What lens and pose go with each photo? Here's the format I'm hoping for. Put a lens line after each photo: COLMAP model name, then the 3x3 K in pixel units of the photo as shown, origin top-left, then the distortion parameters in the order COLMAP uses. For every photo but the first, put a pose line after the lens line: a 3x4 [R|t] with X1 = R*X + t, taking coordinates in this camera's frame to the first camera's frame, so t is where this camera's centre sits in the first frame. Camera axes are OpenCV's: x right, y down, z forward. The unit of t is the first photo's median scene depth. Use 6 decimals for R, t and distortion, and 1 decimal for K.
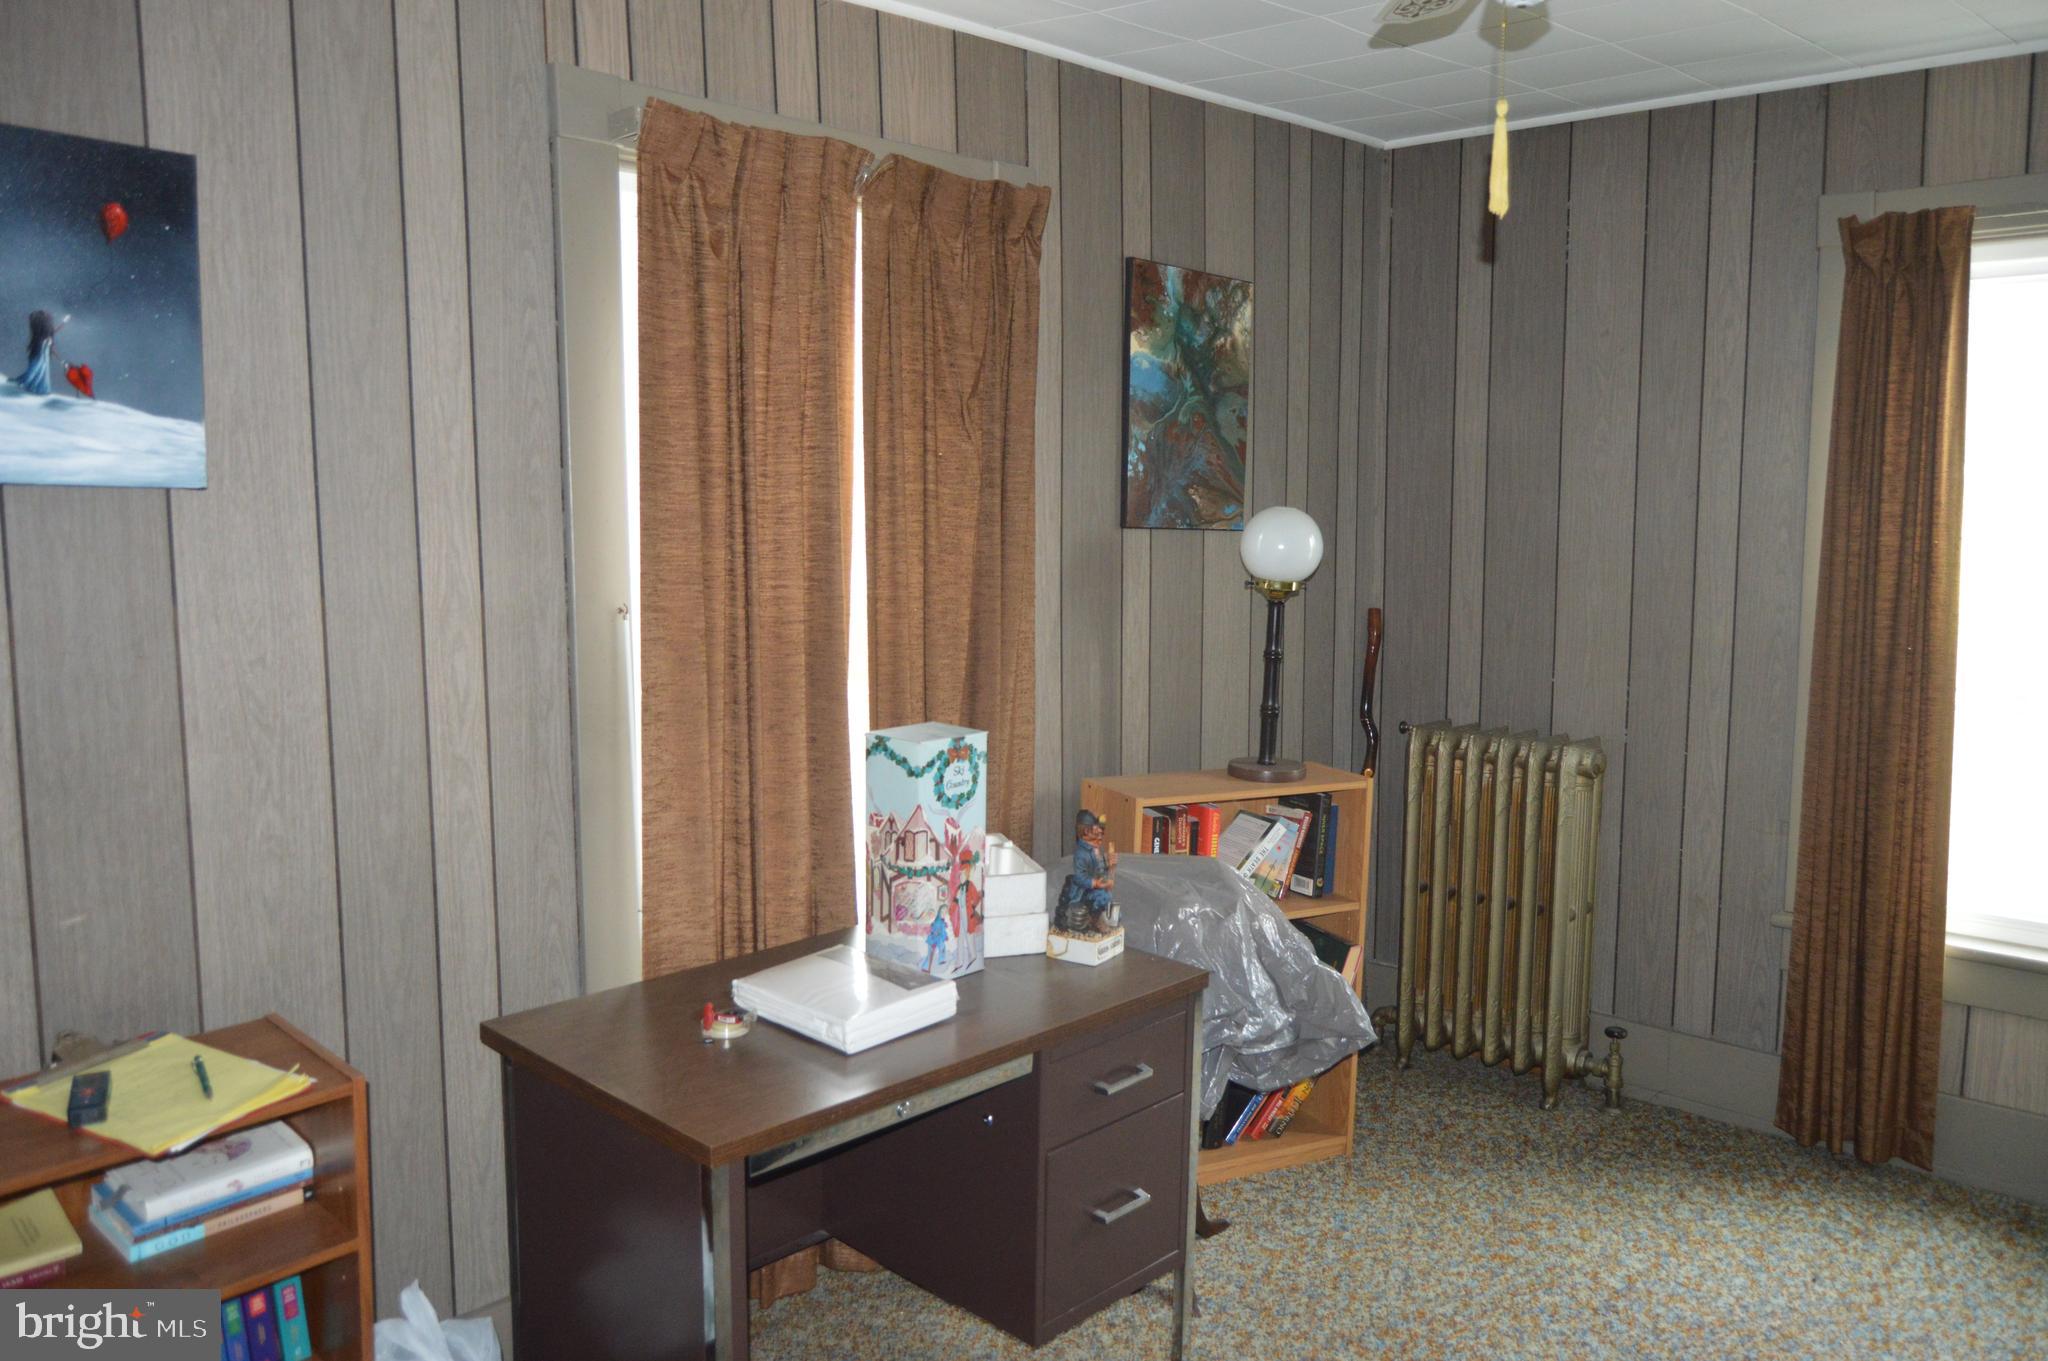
lens RADIAL K [[1612.1, 0, 1036.8], [0, 1612.1, 675.3], [0, 0, 1]] dist [-0.014342, 0.000935]
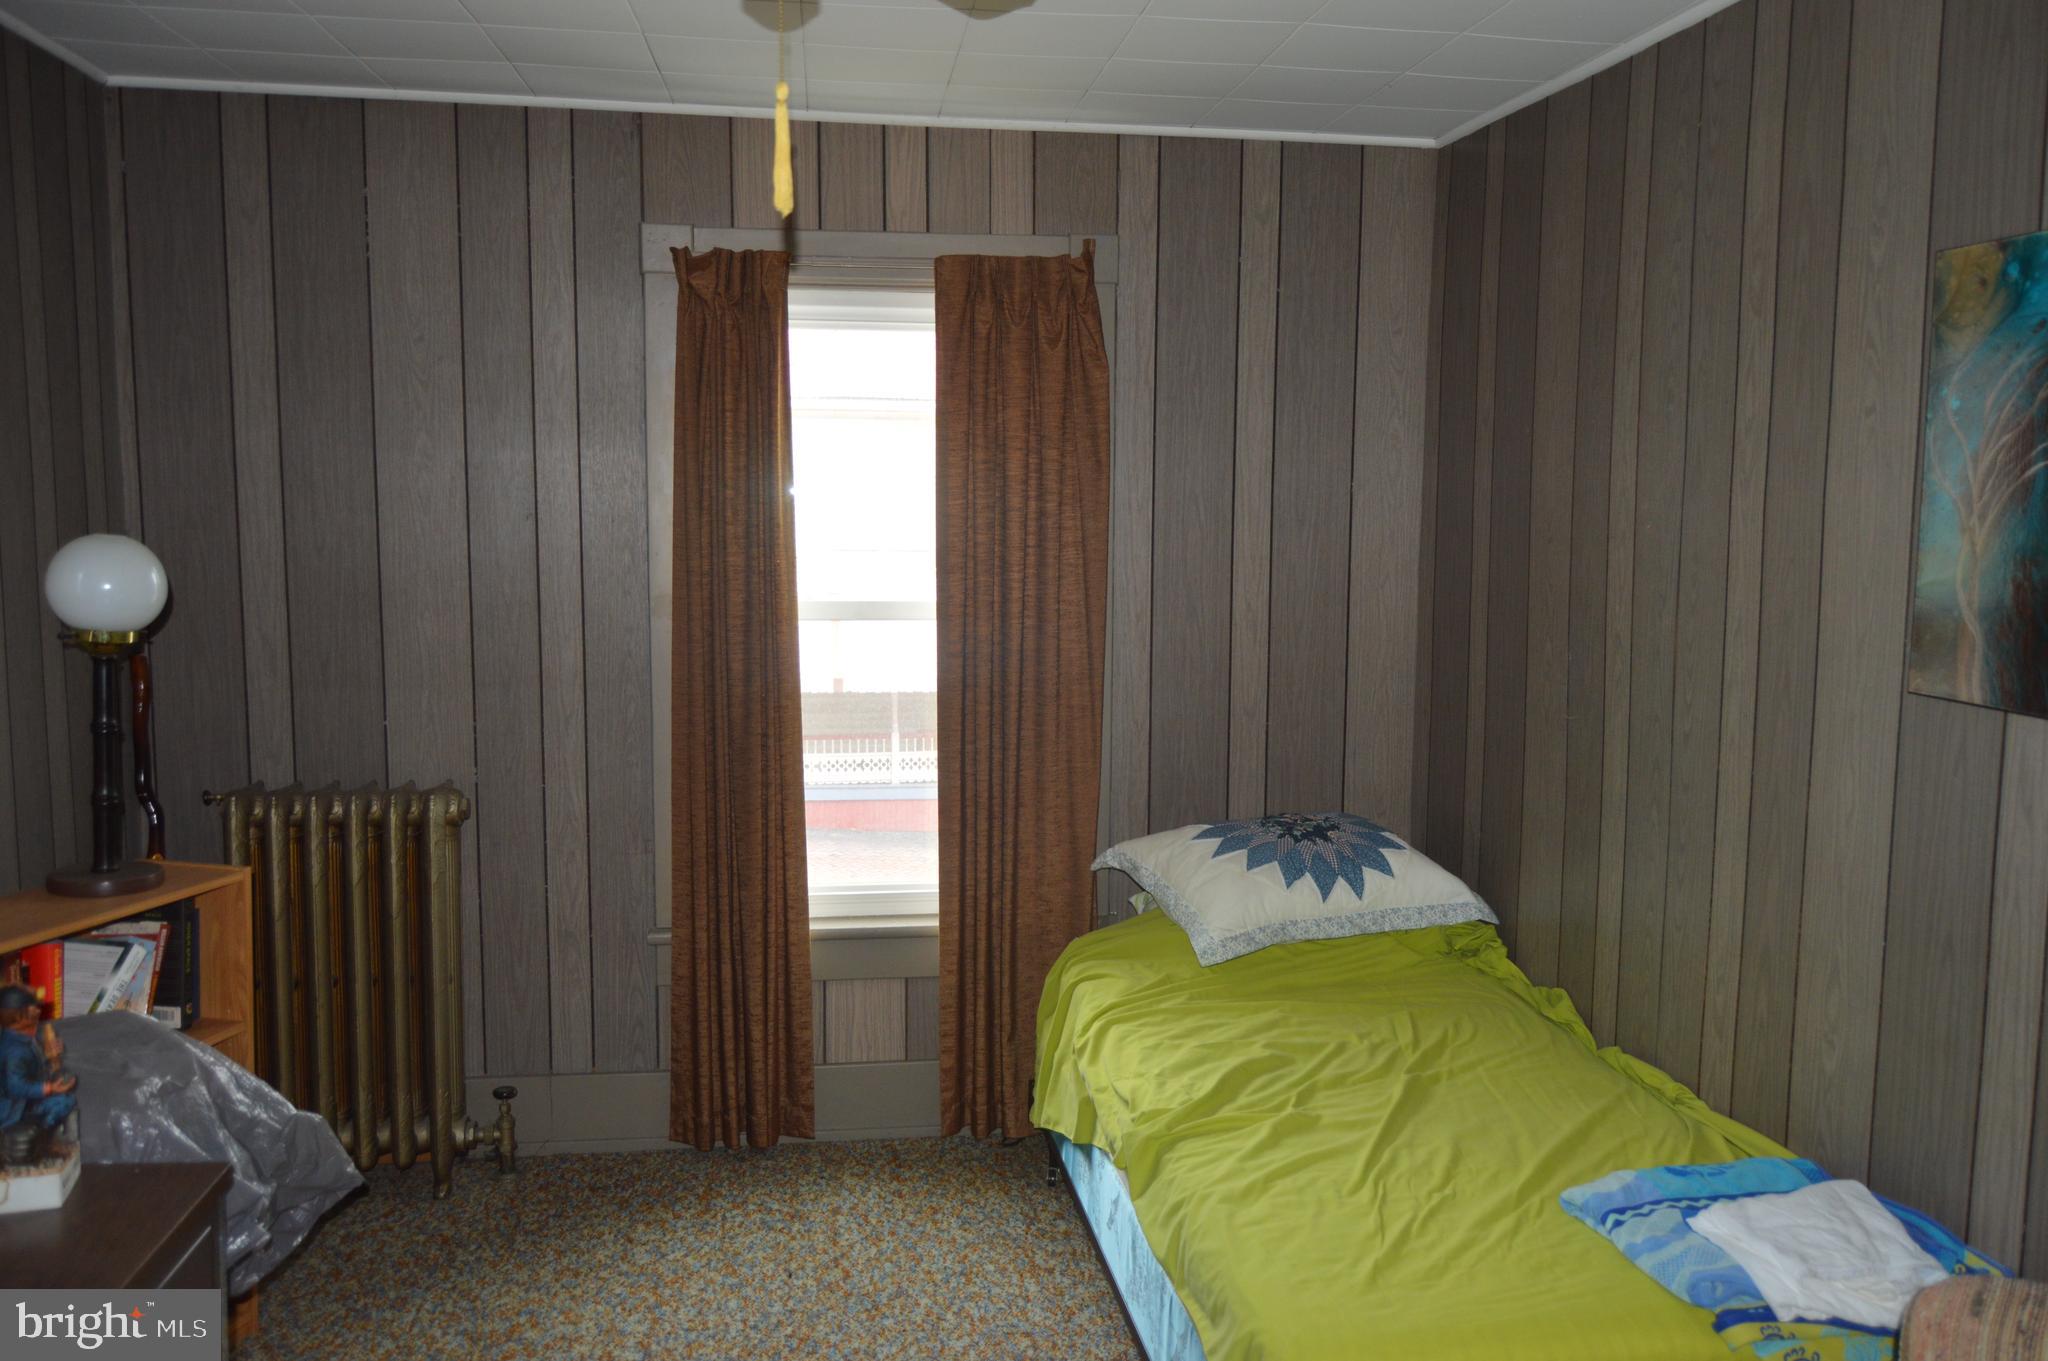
lens RADIAL K [[1612.1, 0, 1036.8], [0, 1612.1, 675.3], [0, 0, 1]] dist [-0.014342, 0.000935]
pose [[0.619502, -0.077154, 0.781194, -0.178122], [0.081830, 0.996084, 0.033484, -0.028090], [-0.780718, 0.043182, 0.623390, 0.188601]]
